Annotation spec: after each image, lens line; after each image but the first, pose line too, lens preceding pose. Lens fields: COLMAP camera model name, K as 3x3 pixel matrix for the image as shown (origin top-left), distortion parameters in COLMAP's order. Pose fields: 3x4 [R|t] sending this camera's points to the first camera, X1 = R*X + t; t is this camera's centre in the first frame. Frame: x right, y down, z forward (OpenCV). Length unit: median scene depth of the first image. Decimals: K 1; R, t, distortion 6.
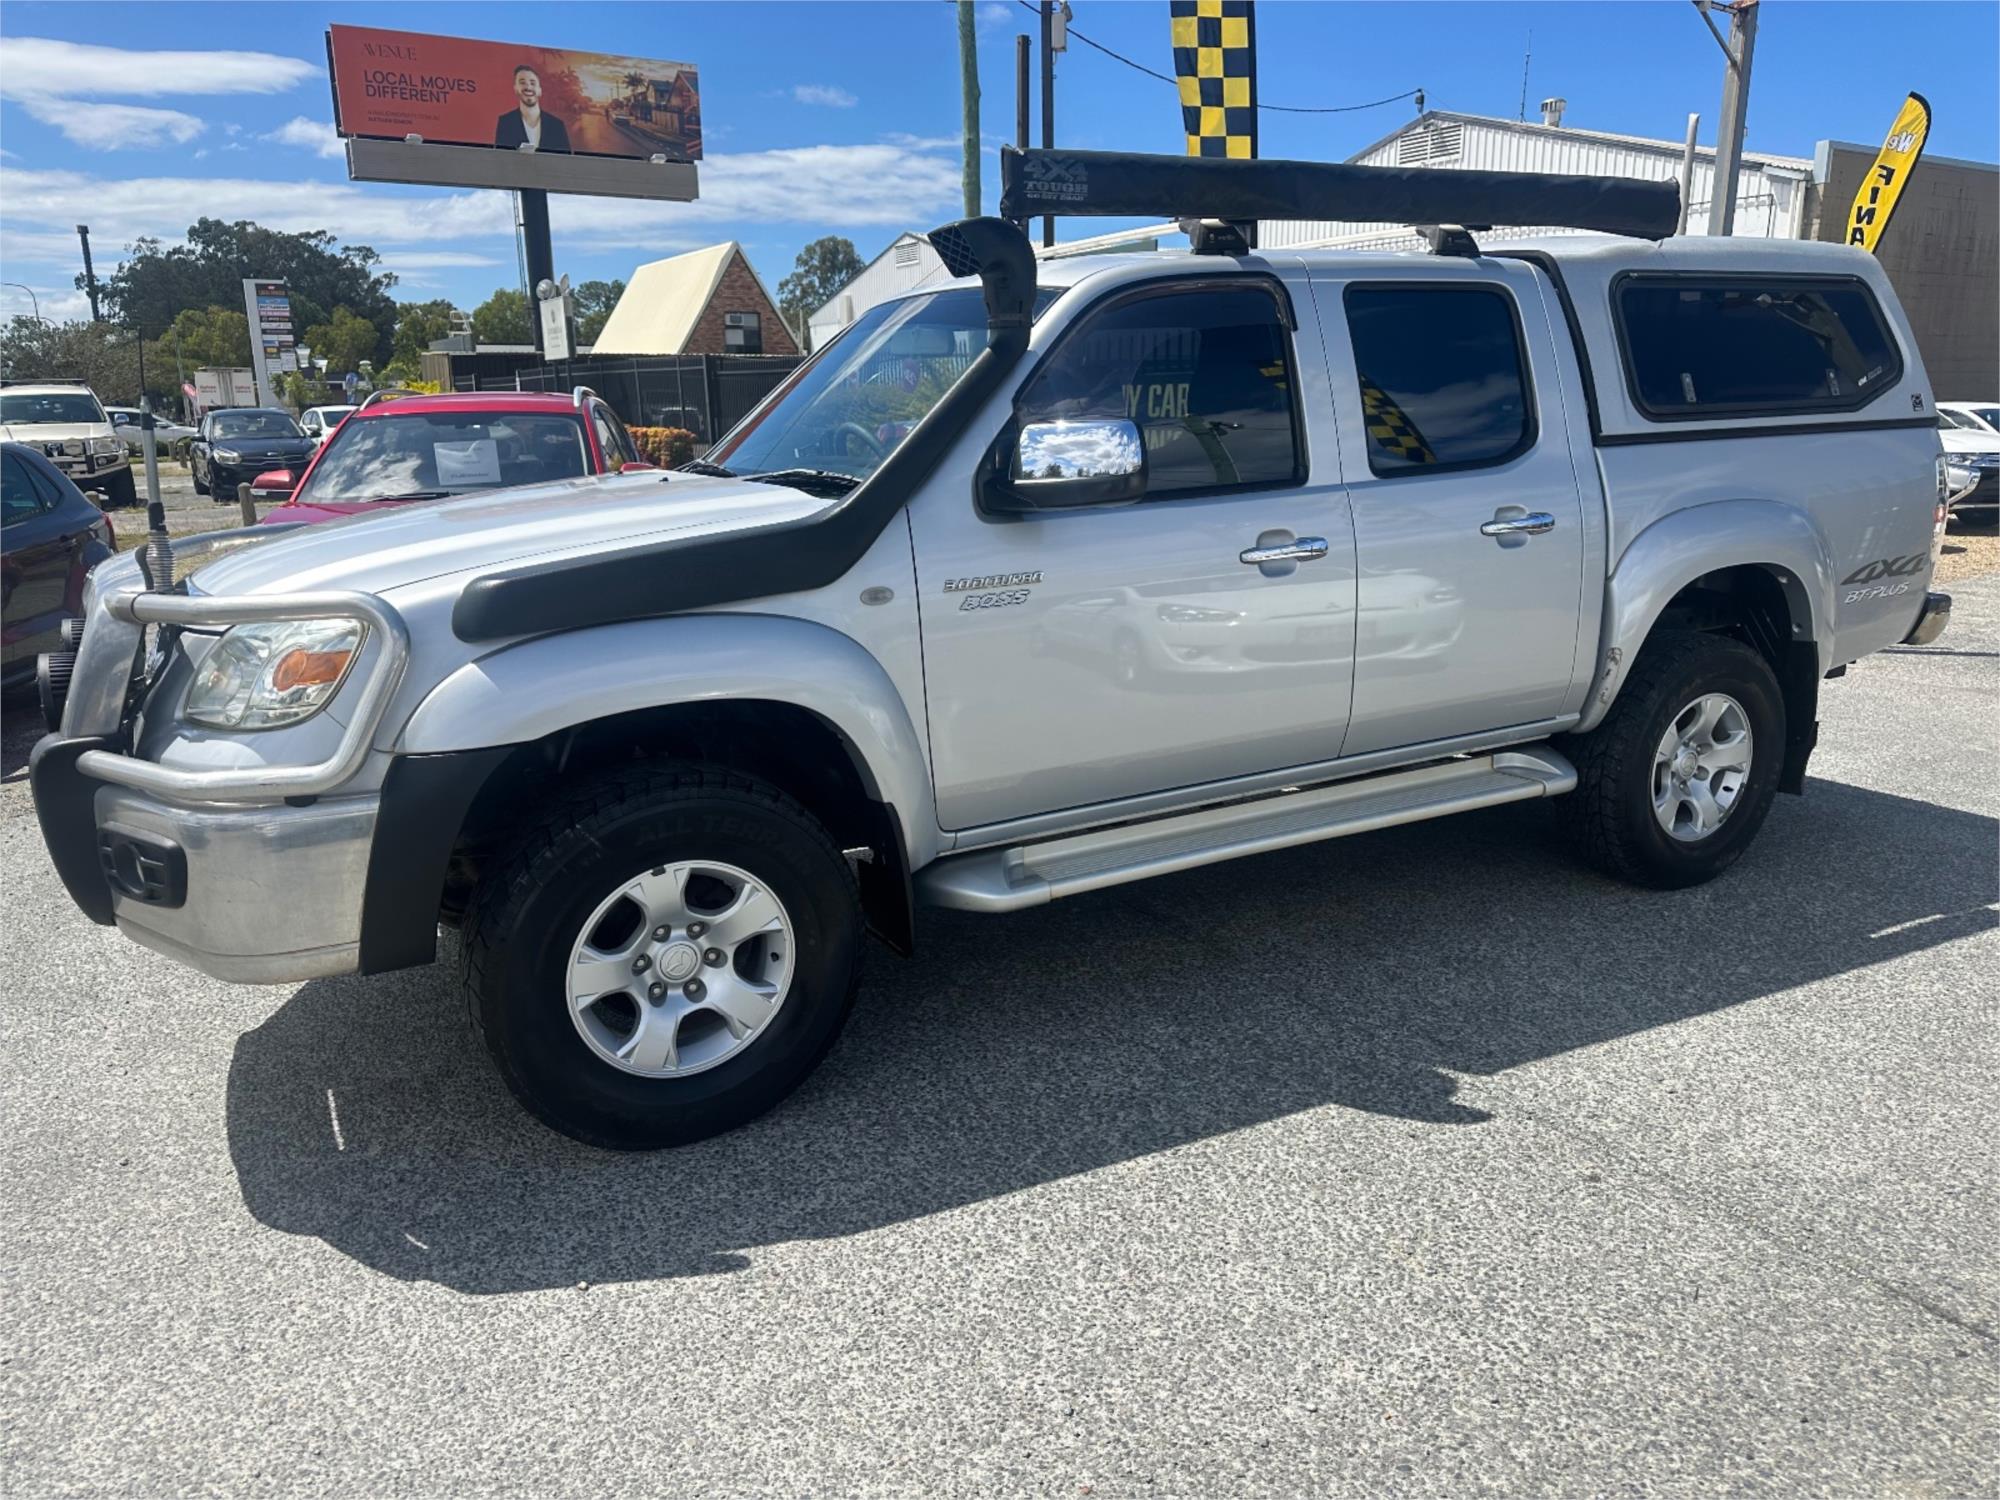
lens RADIAL K [[1415.2, 0, 1007.3], [0, 1415.2, 747.4], [0, 0, 1]] dist [0.029589, -0.039510]
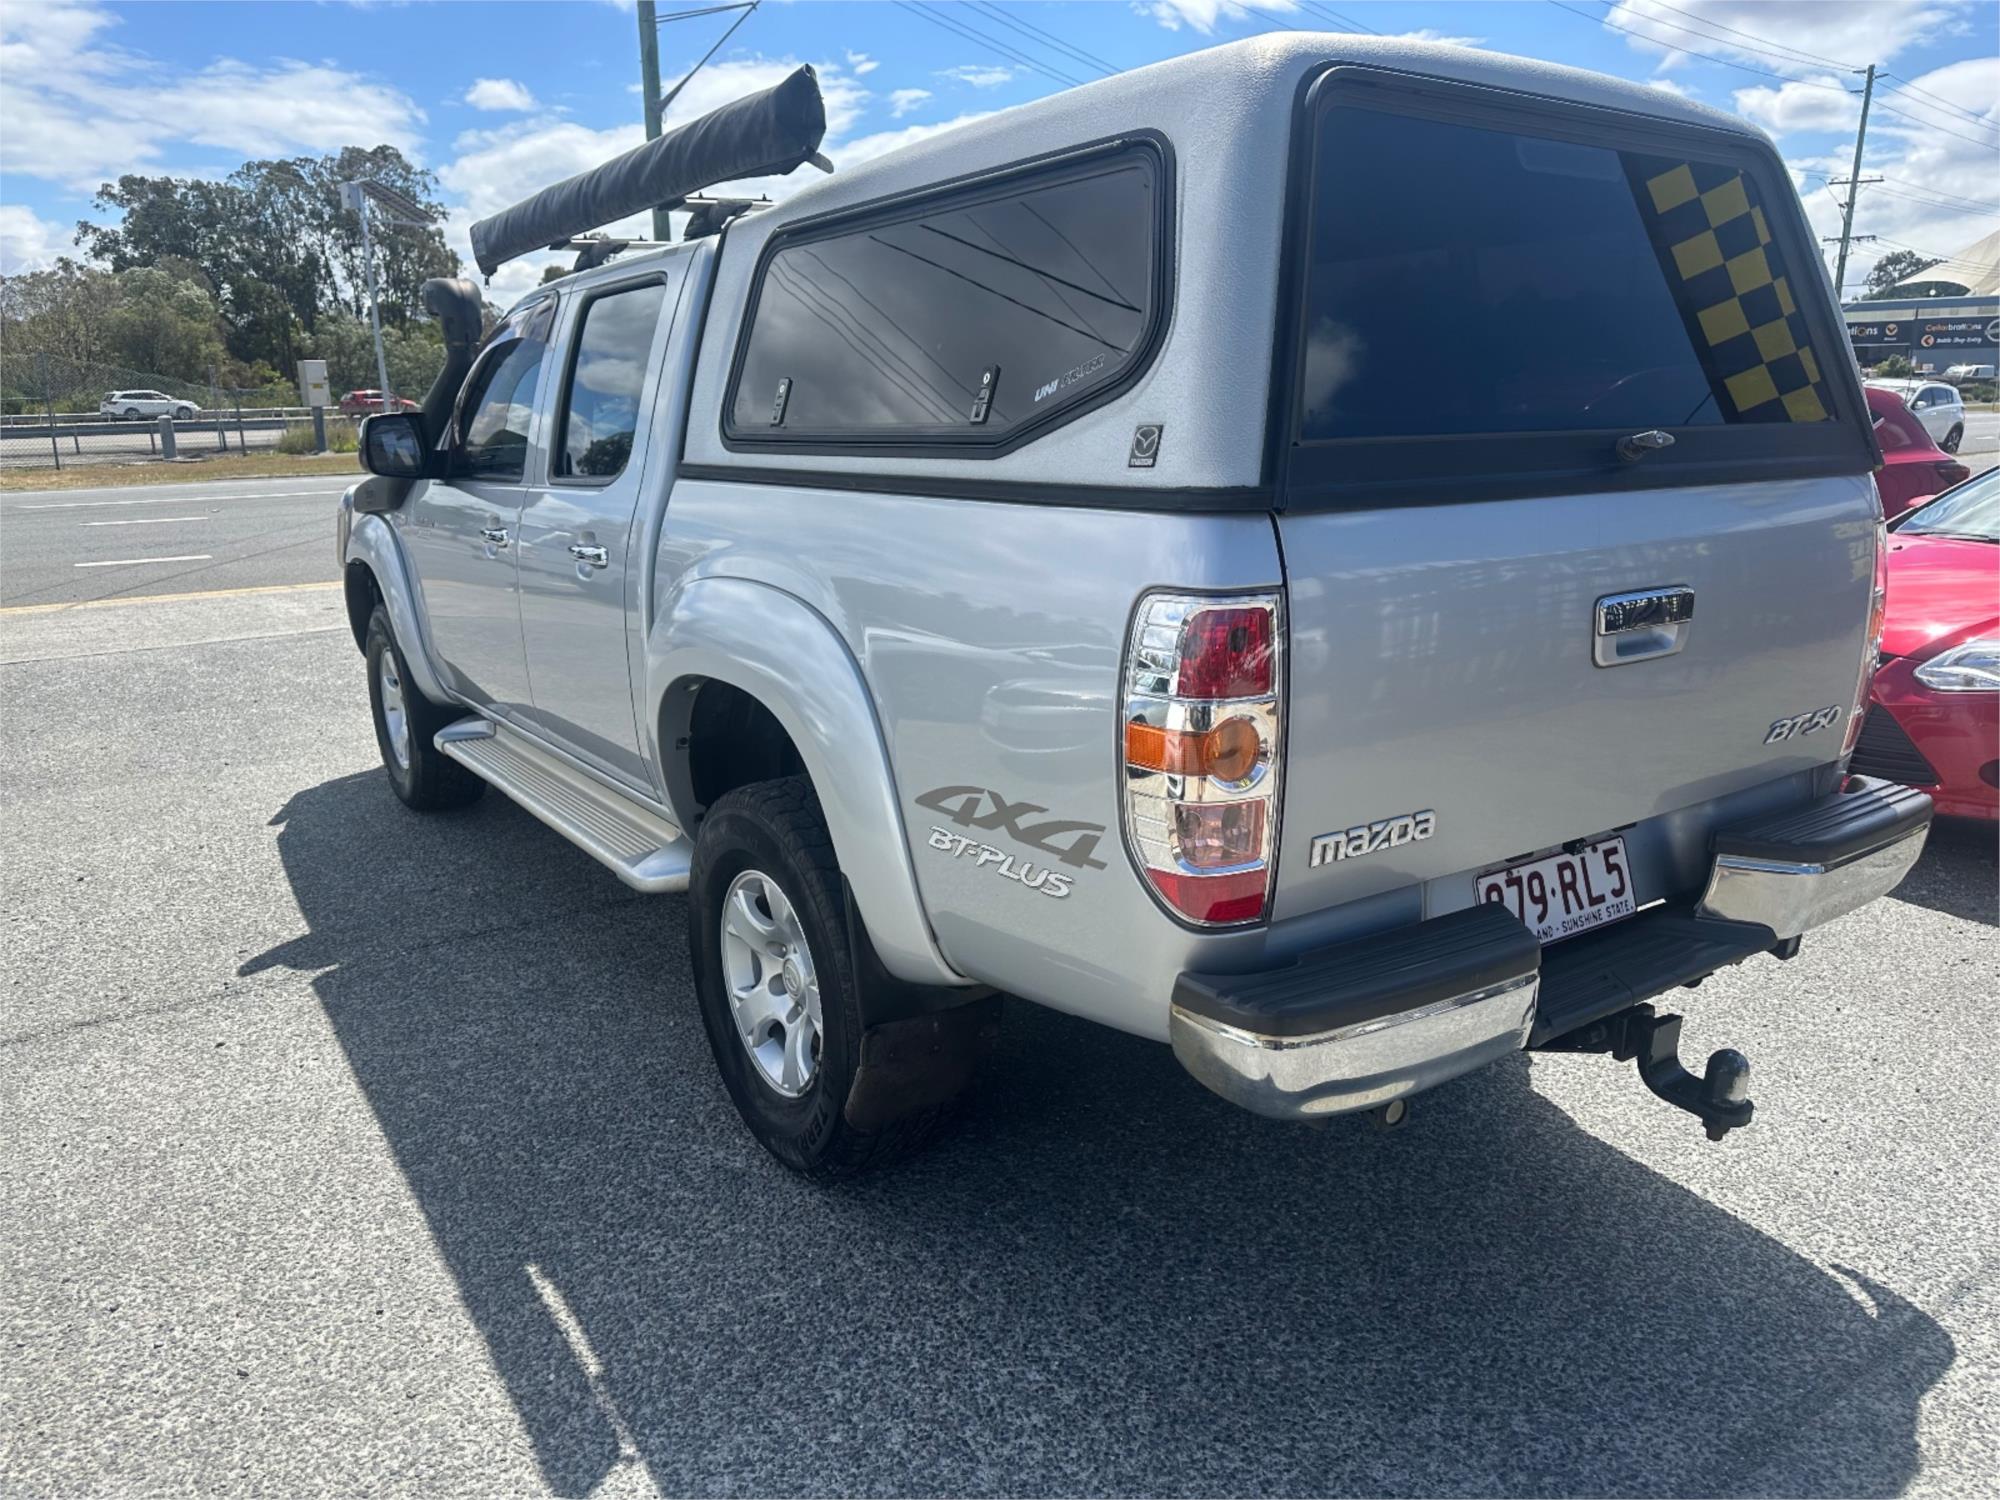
lens RADIAL K [[1415.2, 0, 1007.6], [0, 1415.2, 753.8], [0, 0, 1]] dist [0.029589, -0.039510]
pose [[0.109041, 0.257096, -0.960214, 1.178324], [-0.226864, 0.946917, 0.227773, -0.278164], [0.967803, 0.193002, 0.161579, 1.052422]]
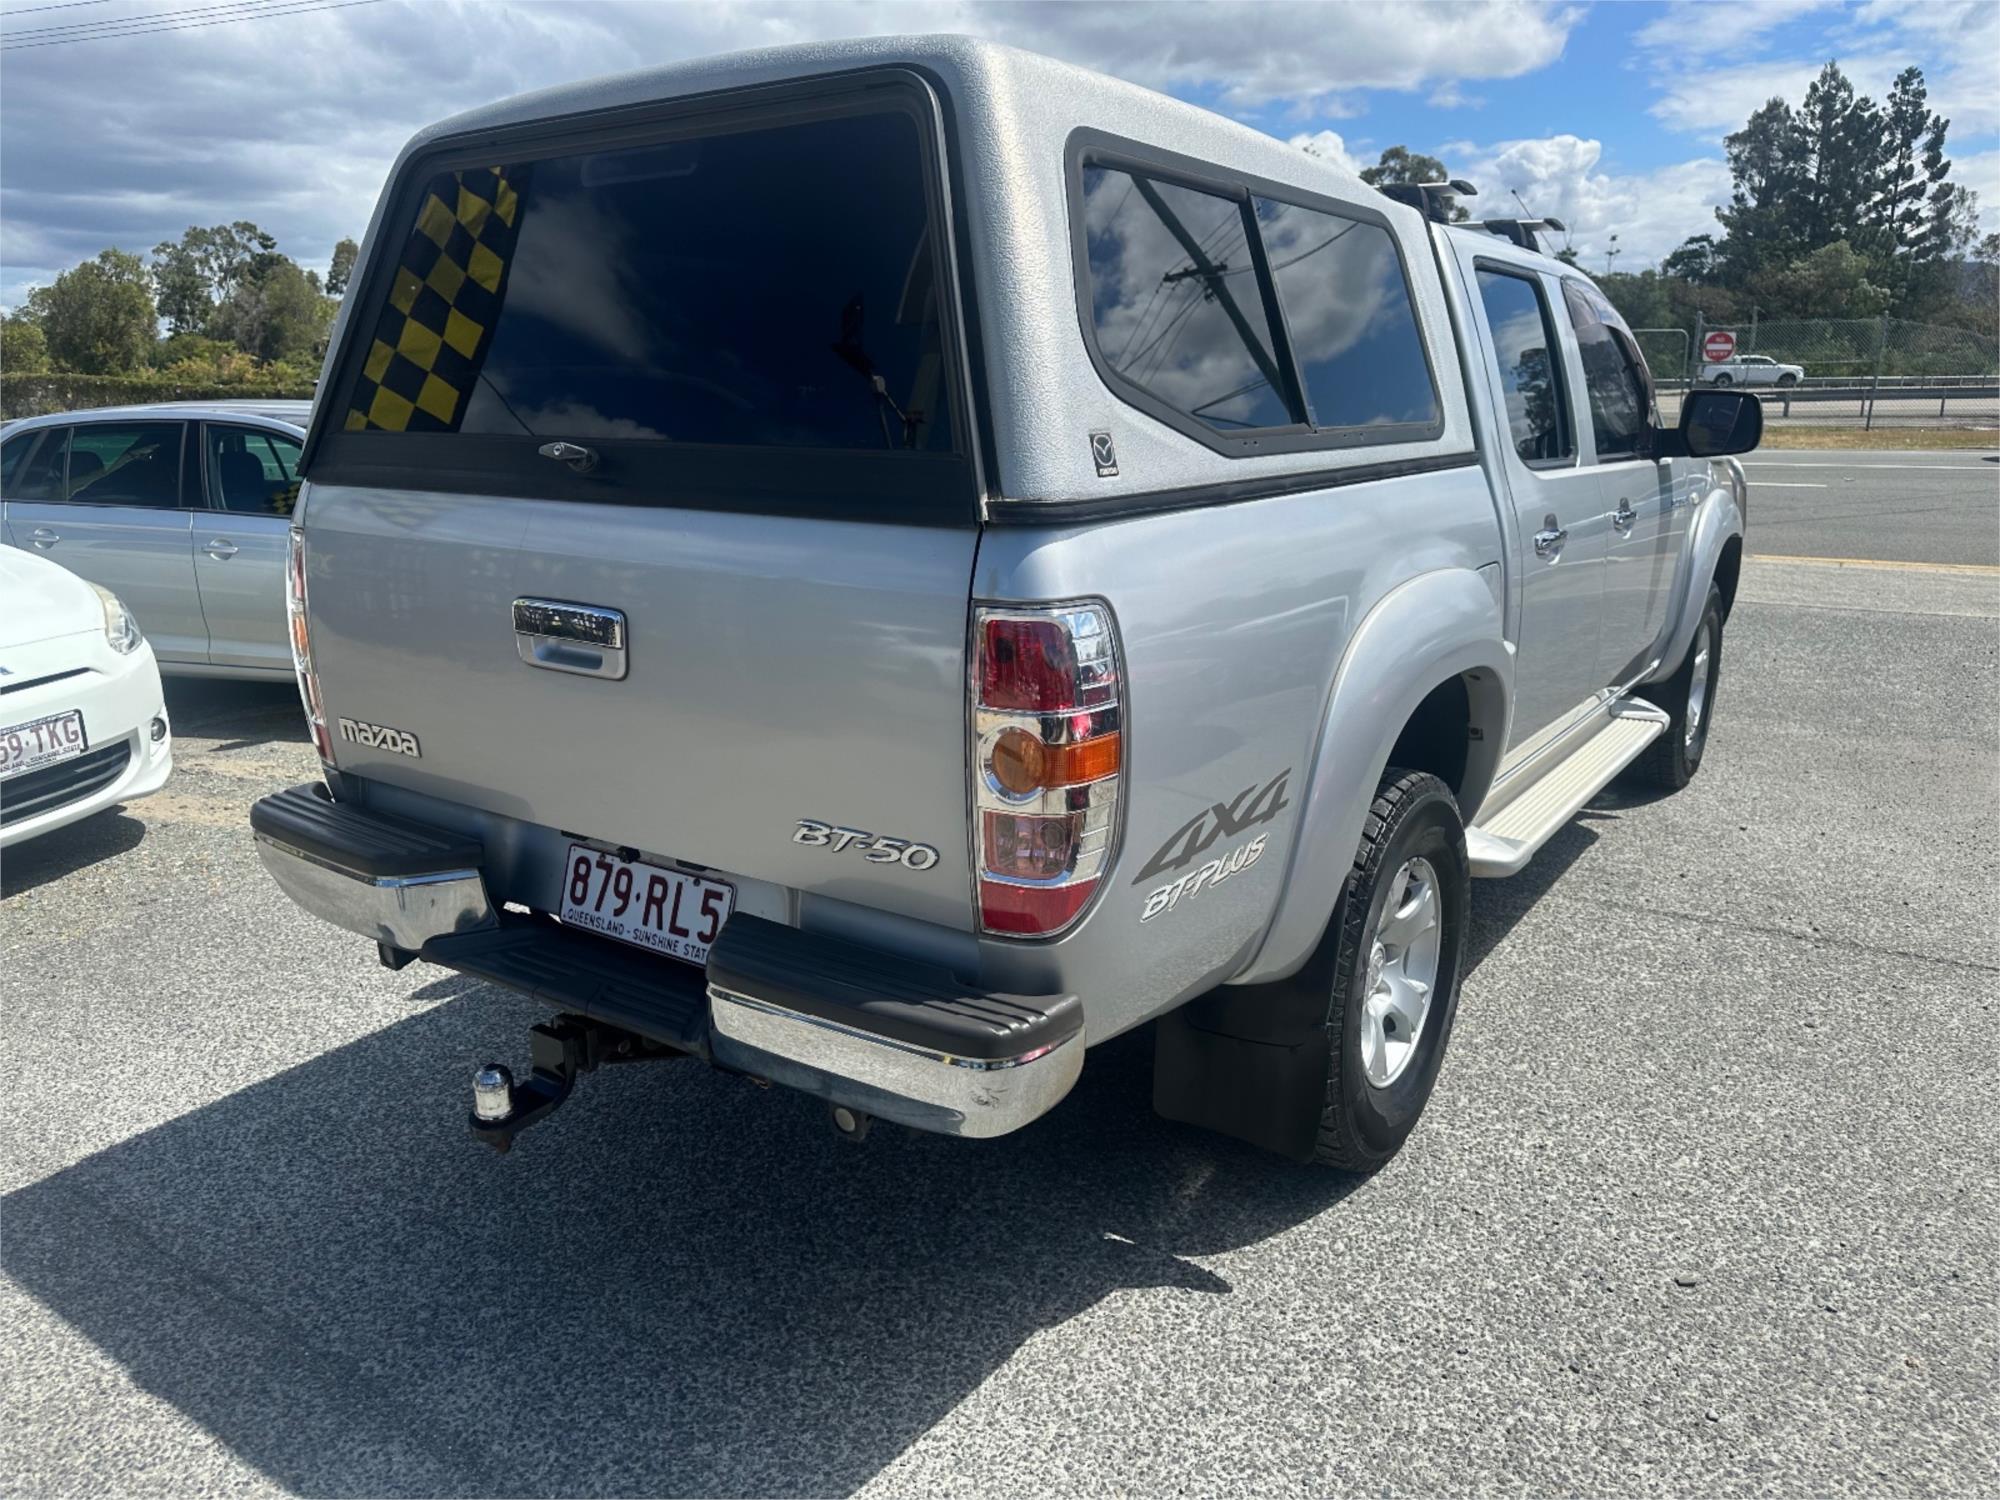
lens RADIAL K [[1415.2, 0, 1012.4], [0, 1415.2, 736.6], [0, 0, 1]] dist [0.029589, -0.039510]
pose [[-0.890494, 0.137994, -0.433565, 0.772709], [-0.079837, 0.890725, 0.447475, -0.470879], [0.447936, 0.433089, -0.782168, 1.855107]]
